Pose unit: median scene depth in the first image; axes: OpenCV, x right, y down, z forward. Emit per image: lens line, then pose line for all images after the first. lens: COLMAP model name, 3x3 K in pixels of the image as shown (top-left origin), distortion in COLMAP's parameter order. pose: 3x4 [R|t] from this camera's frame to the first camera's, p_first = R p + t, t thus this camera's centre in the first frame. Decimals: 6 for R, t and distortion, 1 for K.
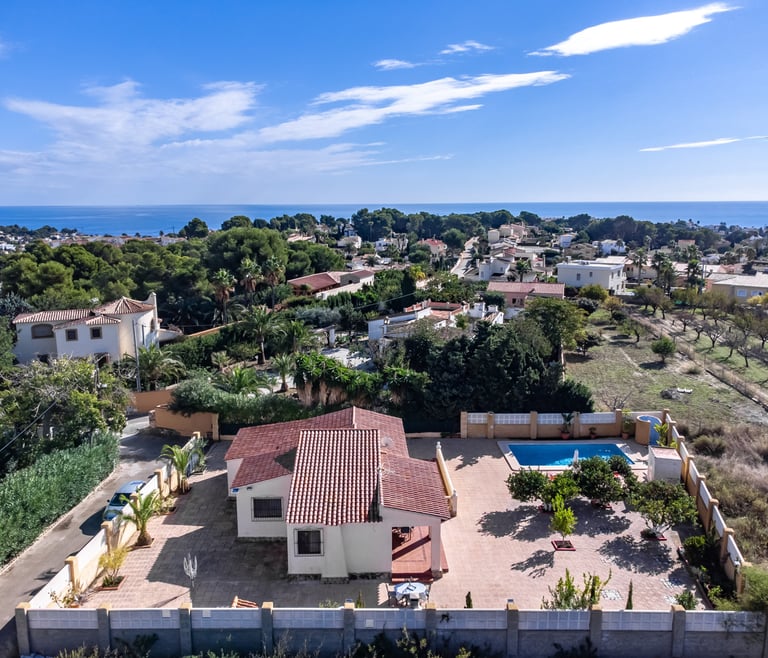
lens RADIAL K [[658.8, 0, 384.0], [0, 658.8, 329.0], [0, 0, 1]] dist [0.006371, -0.005682]
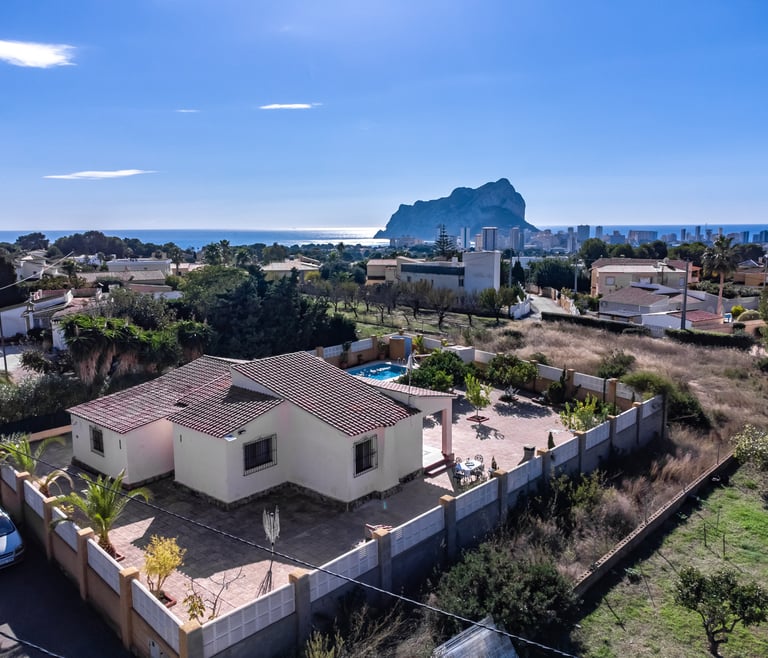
lens RADIAL K [[651.3, 0, 384.0], [0, 651.3, 329.0], [0, 0, 1]] dist [0.070498, -0.003081]
pose [[0.673027, -0.117710, 0.730191, -0.429189], [0.150661, 0.988374, 0.020464, 0.092052], [-0.724110, 0.096239, 0.682937, 0.242860]]
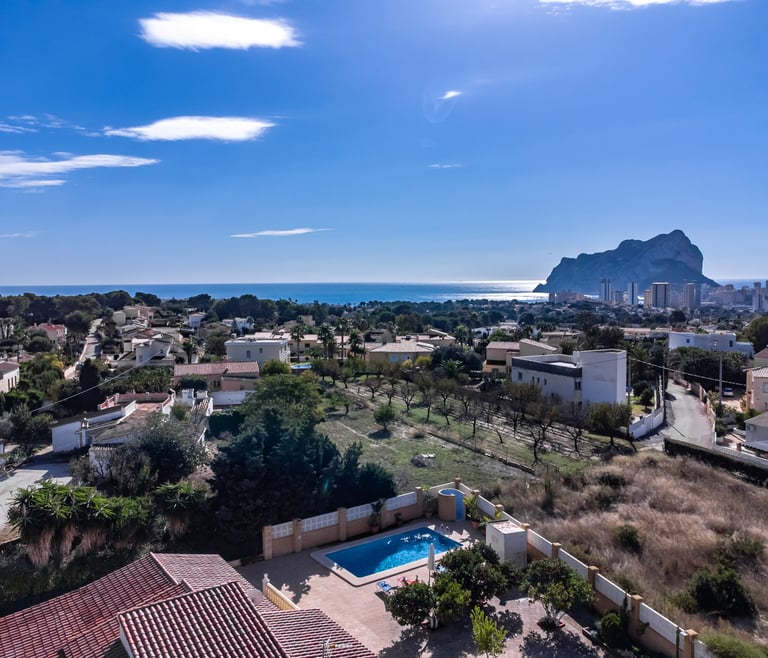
lens RADIAL K [[658.8, 0, 384.0], [0, 658.8, 329.0], [0, 0, 1]] dist [0.006371, -0.005682]
pose [[0.831027, -0.044042, 0.554486, -0.186734], [0.111354, 0.989853, -0.088267, -0.021748], [-0.544972, 0.135097, 0.827499, 0.234356]]
